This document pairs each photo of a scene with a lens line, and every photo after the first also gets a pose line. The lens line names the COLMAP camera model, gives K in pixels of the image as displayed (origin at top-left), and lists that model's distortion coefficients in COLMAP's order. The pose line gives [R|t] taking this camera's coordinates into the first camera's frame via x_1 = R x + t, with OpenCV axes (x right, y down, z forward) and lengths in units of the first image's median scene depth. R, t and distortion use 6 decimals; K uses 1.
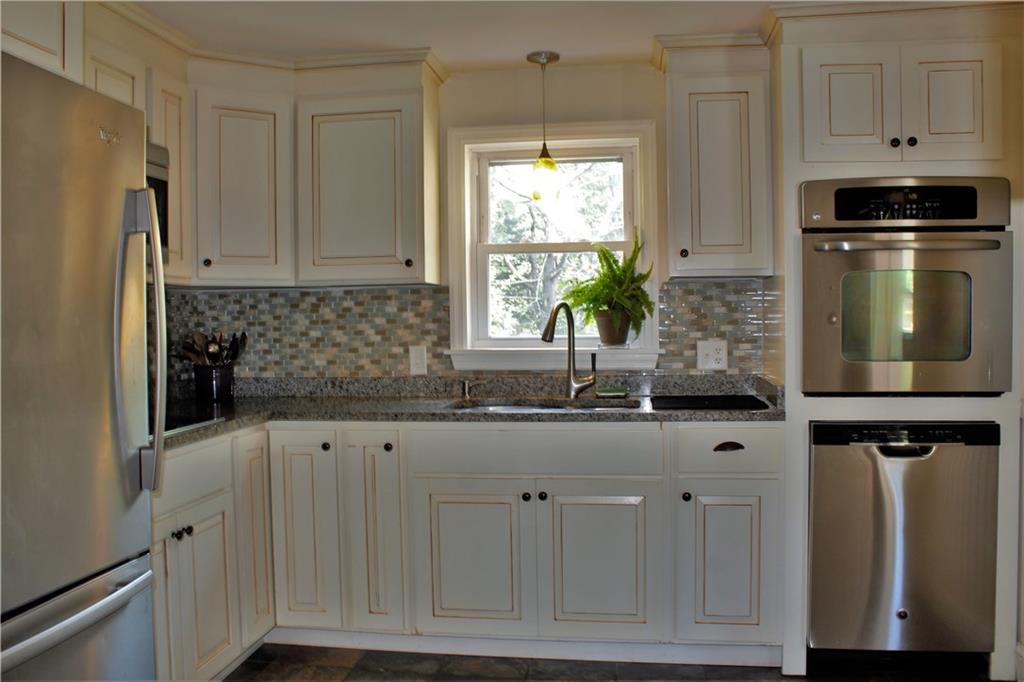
lens RADIAL K [[861.7, 0, 512.0], [0, 861.7, 341.0], [0, 0, 1]] dist [-0.177160, 0.173644]
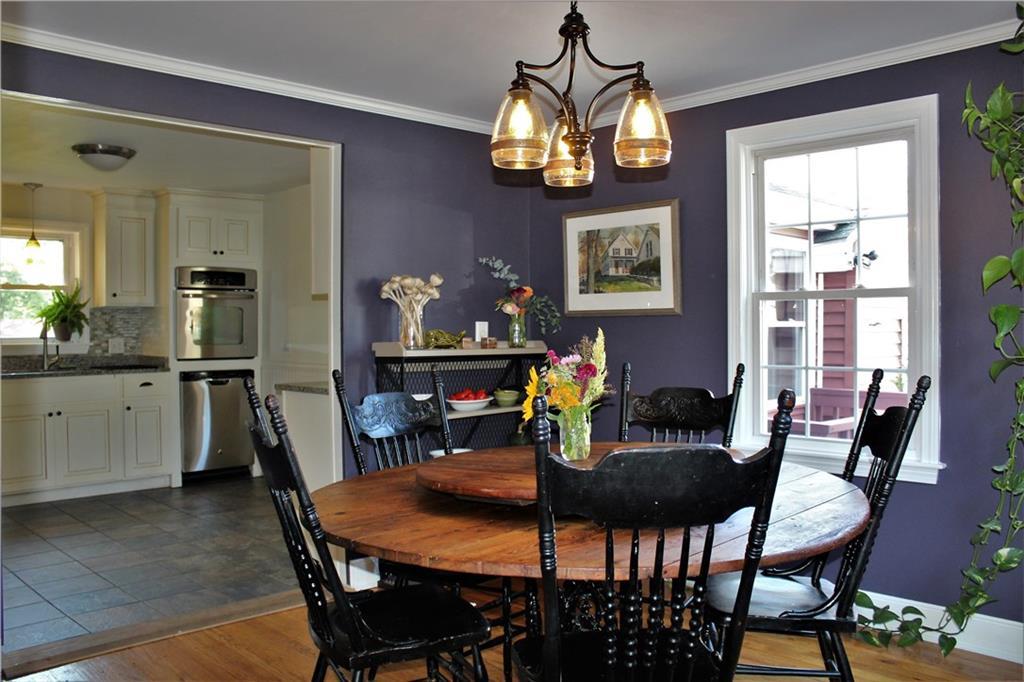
lens RADIAL K [[861.7, 0, 512.0], [0, 861.7, 341.0], [0, 0, 1]] dist [-0.177160, 0.173644]
pose [[0.608573, -0.004480, 0.793485, -0.724916], [0.021600, 0.999707, -0.010922, 0.045205], [-0.793204, 0.023786, 0.608491, -0.876924]]
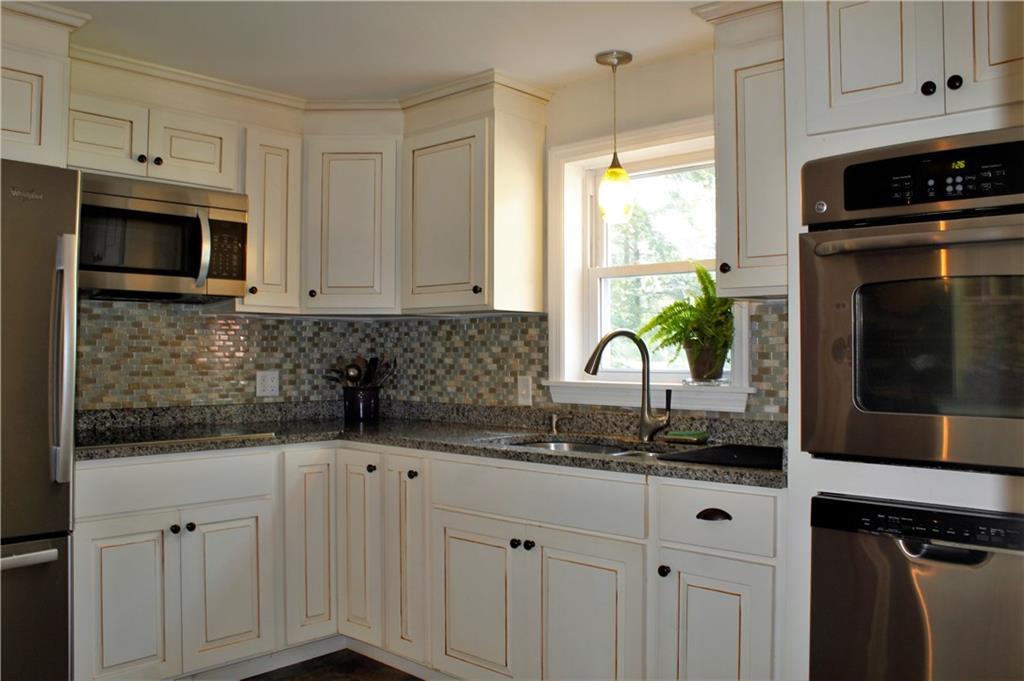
lens RADIAL K [[846.9, 0, 512.0], [0, 846.9, 340.5], [0, 0, 1]] dist [-0.168449, 0.151472]
pose [[0.825502, 0.006686, -0.564360, 0.428967], [-0.029168, 0.999099, -0.030829, -0.004143], [0.563645, 0.041910, 0.824953, 0.215654]]
